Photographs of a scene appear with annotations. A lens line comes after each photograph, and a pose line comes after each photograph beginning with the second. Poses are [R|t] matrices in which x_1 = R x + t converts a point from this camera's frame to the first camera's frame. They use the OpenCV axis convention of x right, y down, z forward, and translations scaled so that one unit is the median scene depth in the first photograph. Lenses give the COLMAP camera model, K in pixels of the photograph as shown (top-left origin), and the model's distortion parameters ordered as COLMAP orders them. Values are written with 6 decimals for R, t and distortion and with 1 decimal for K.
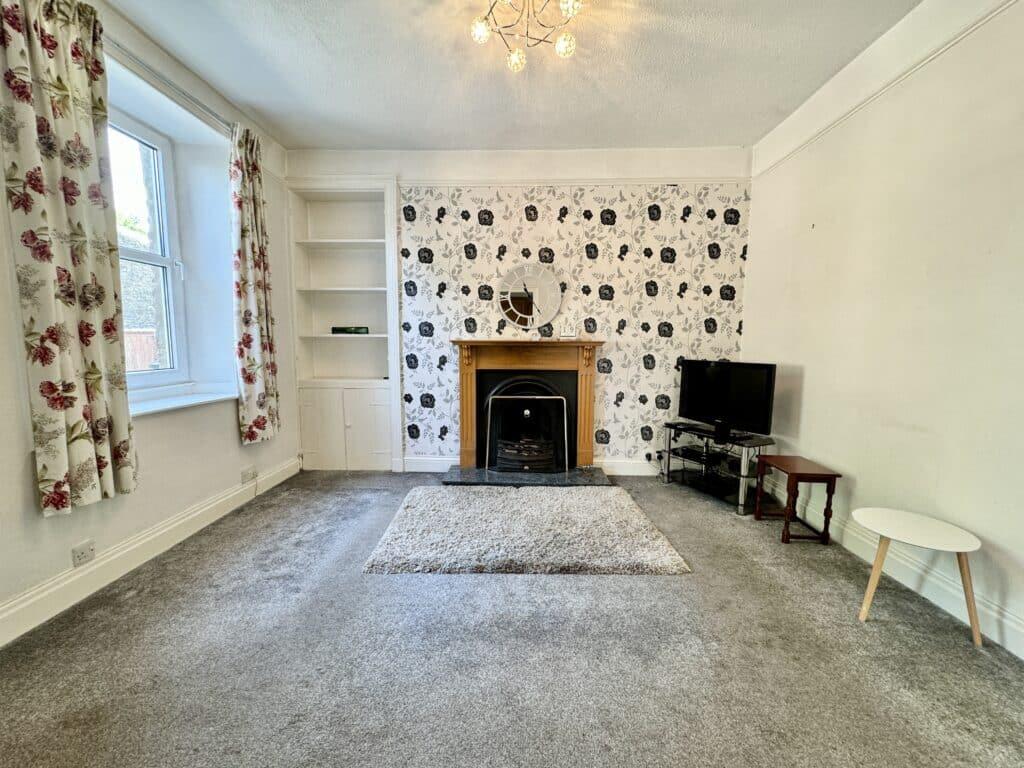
lens RADIAL K [[409.8, 0, 512.0], [0, 409.8, 384.0], [0, 0, 1]] dist [-0.003165, 0.000448]
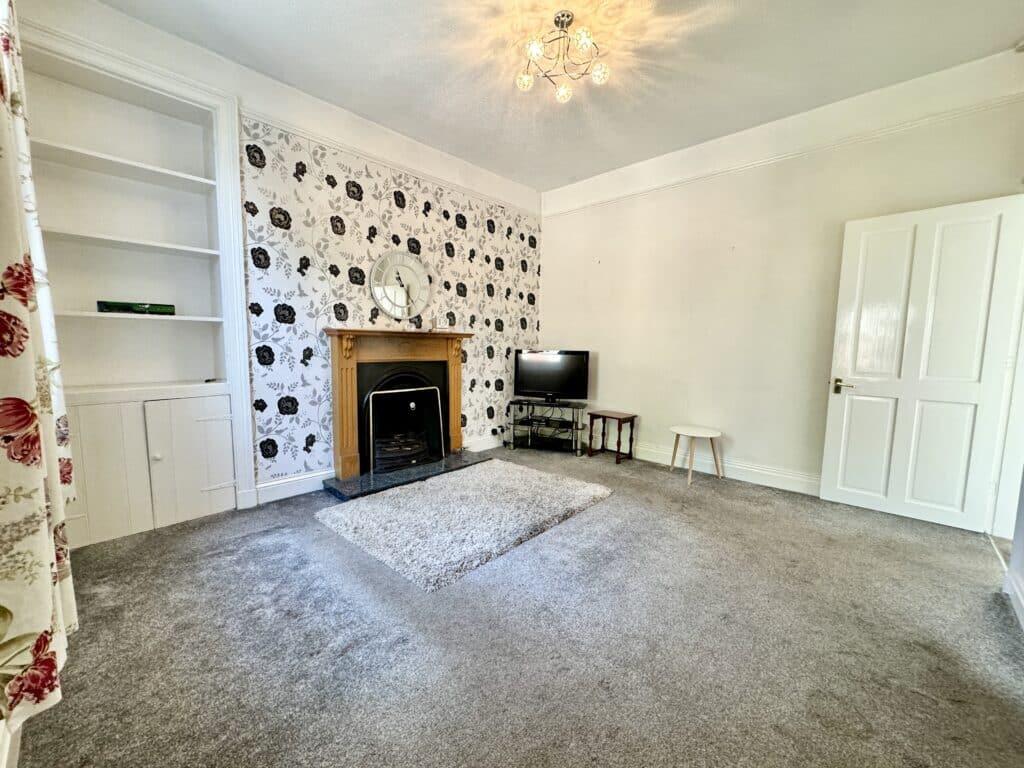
lens RADIAL K [[409.8, 0, 512.0], [0, 409.8, 384.0], [0, 0, 1]] dist [-0.003165, 0.000448]
pose [[0.665255, -0.070509, 0.743280, -0.519704], [0.064119, 0.997248, 0.037212, -0.002040], [-0.743858, 0.022903, 0.667945, 0.167409]]
